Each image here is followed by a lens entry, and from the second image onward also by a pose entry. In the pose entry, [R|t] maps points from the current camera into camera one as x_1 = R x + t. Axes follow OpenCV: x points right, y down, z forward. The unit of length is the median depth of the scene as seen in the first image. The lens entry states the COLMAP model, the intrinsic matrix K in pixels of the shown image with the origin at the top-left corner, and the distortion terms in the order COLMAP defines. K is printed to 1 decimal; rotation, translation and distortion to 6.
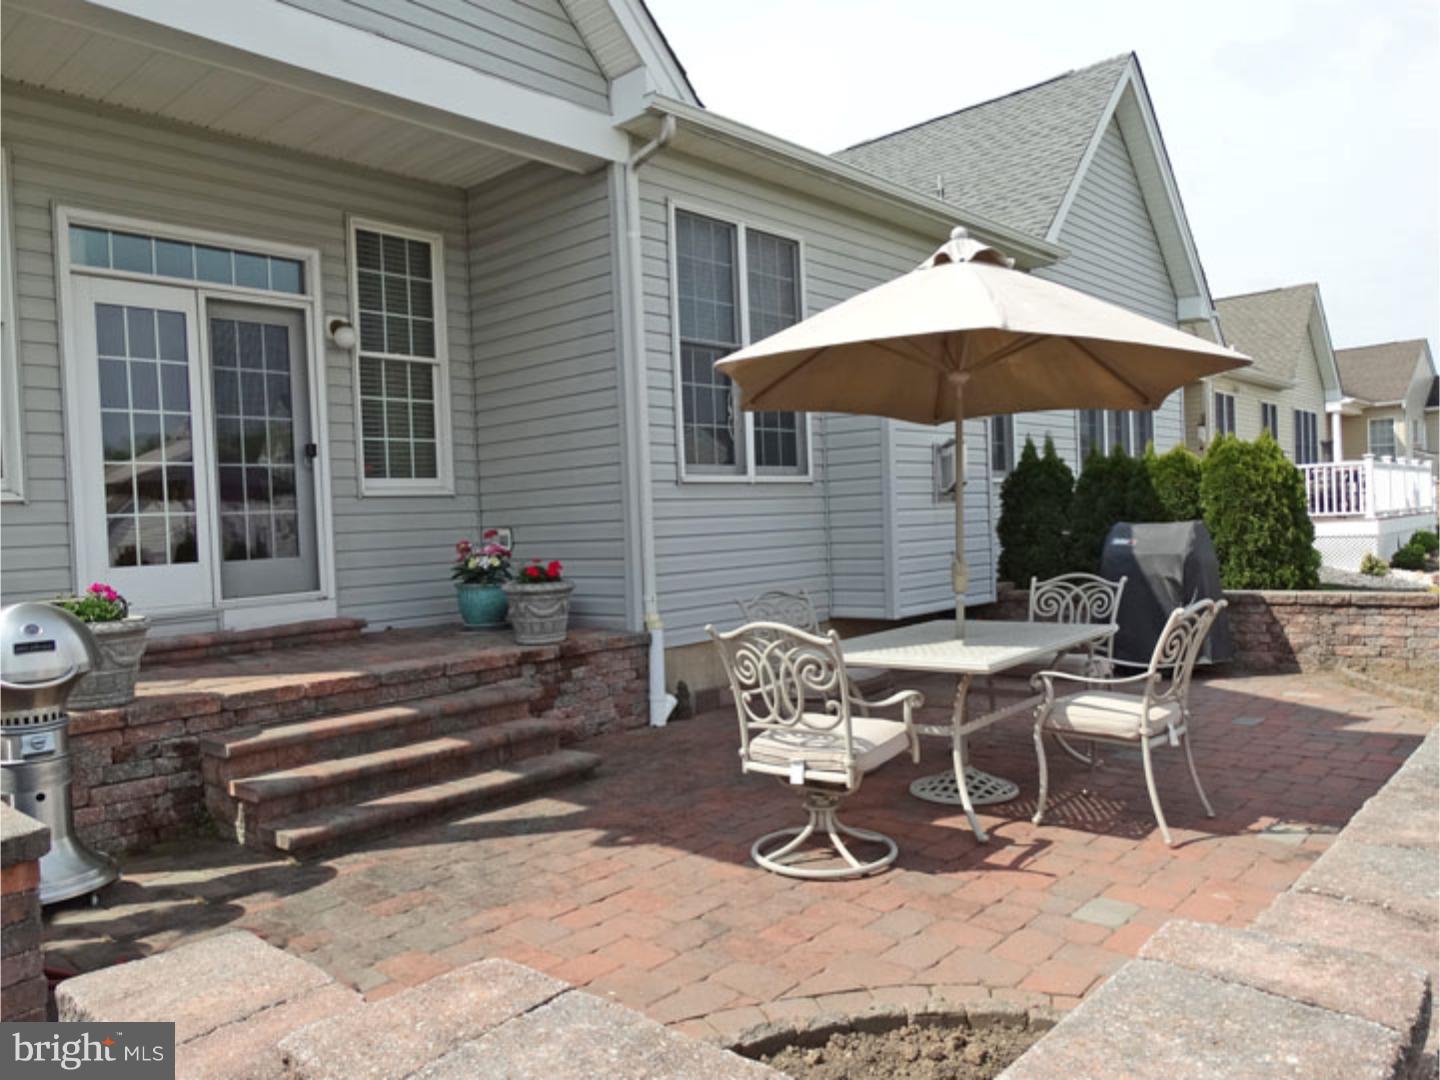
lens RADIAL K [[1061.8, 0, 717.4], [0, 1061.8, 539.2], [0, 0, 1]] dist [-0.007108, 0.007934]
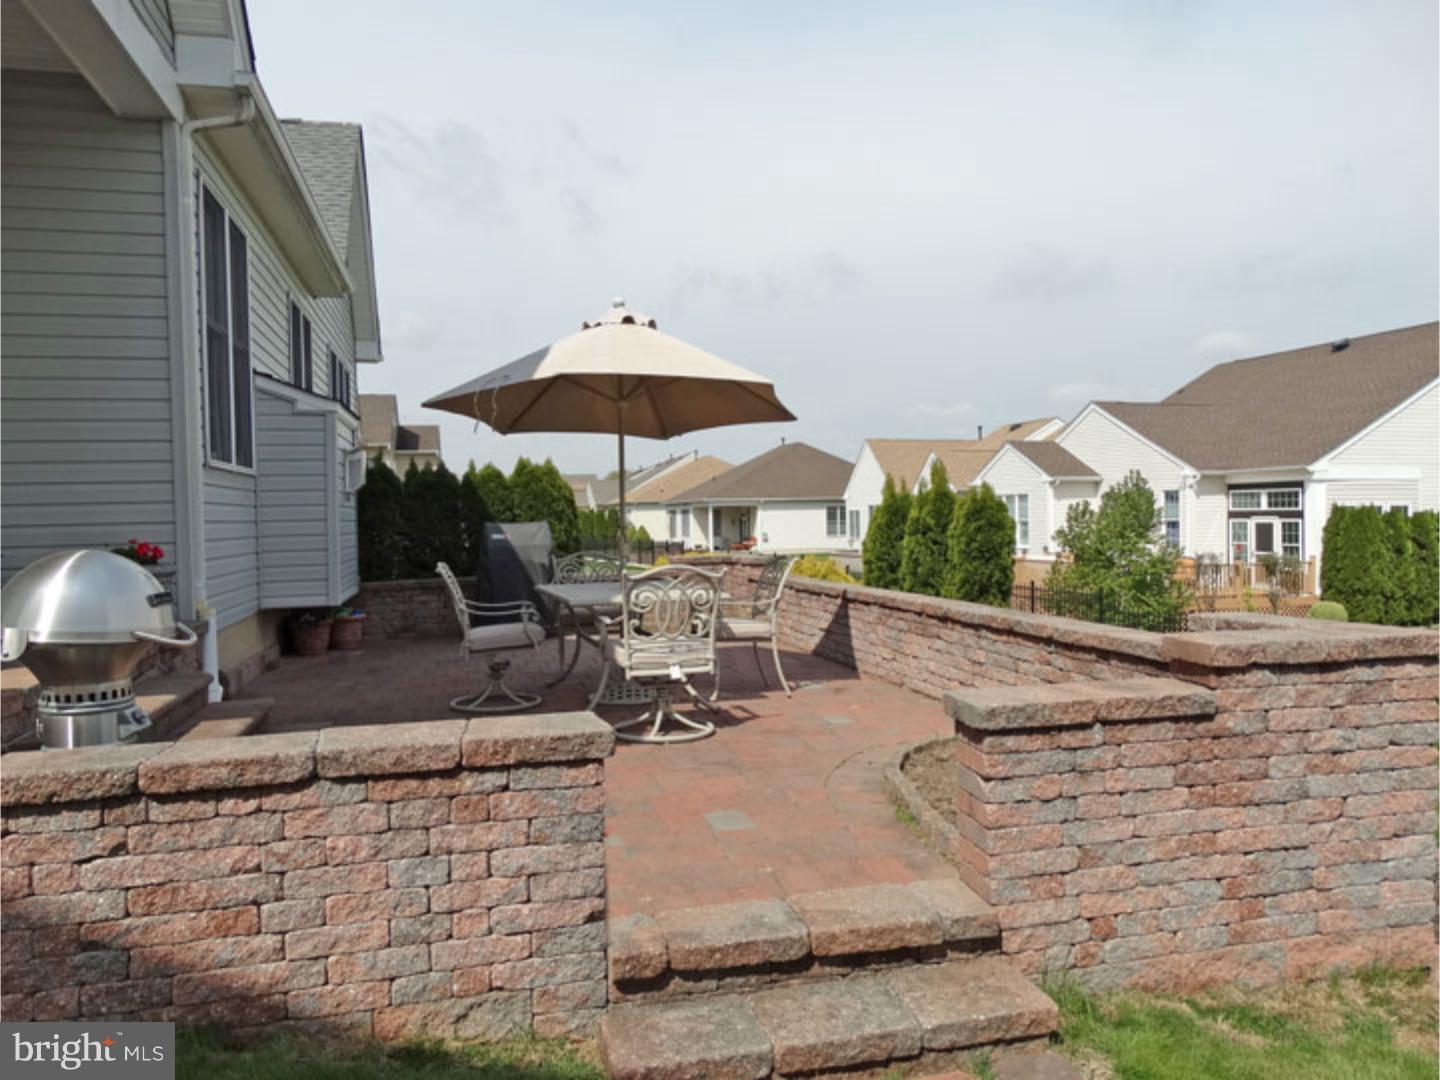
lens RADIAL K [[1061.8, 0, 720.8], [0, 1061.8, 542.8], [0, 0, 1]] dist [-0.007108, 0.007934]
pose [[0.548578, 0.011562, 0.836020, -1.026306], [0.008722, 0.999771, -0.019550, 0.070244], [-0.836054, 0.018017, 0.548351, 0.145035]]
